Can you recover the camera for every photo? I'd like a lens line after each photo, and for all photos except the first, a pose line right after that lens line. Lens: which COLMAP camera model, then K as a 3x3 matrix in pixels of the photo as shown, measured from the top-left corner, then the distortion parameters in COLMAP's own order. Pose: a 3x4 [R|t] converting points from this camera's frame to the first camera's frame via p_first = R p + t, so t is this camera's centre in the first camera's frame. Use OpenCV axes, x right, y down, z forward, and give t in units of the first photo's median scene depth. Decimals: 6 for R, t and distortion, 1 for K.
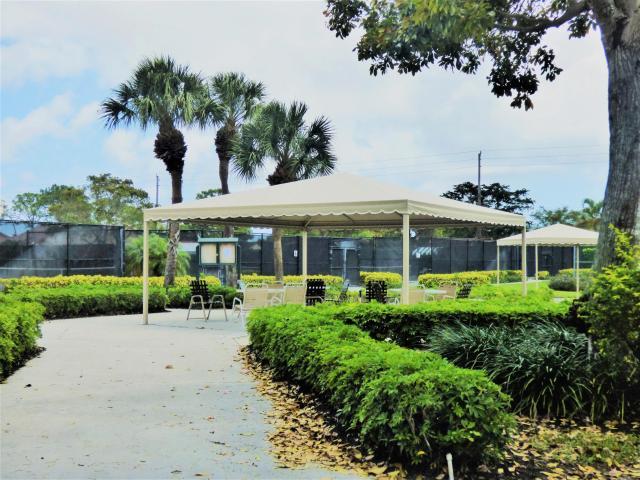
lens RADIAL K [[901.6, 0, 320.0], [0, 901.6, 240.0], [0, 0, 1]] dist [-0.029794, 0.553033]
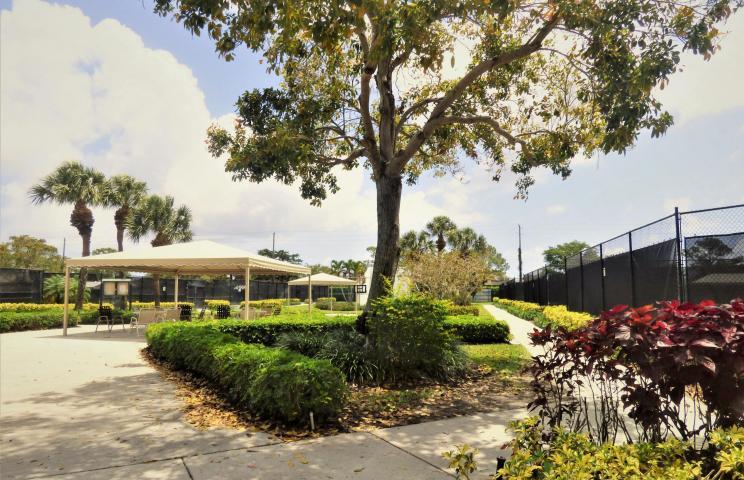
lens RADIAL K [[507.0, 0, 371.6], [0, 507.0, 263.1], [0, 0, 1]] dist [0.002039, 0.003149]
pose [[0.932756, 0.022518, 0.359805, -0.017915], [-0.009293, 0.999218, -0.038443, 0.000350], [-0.360389, 0.032514, 0.932235, 0.019403]]
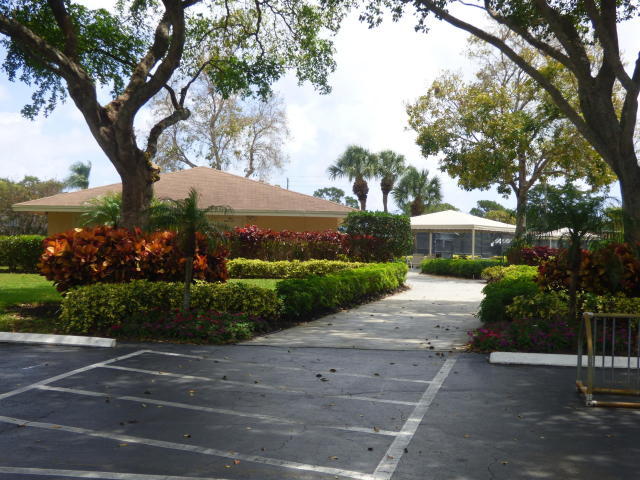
lens RADIAL K [[901.6, 0, 320.0], [0, 901.6, 240.0], [0, 0, 1]] dist [-0.029794, 0.553033]
pose [[0.995115, 0.013743, -0.097761, -0.068455], [-0.012390, 0.999819, 0.014434, -0.018846], [0.097941, -0.013153, 0.995105, -1.233534]]
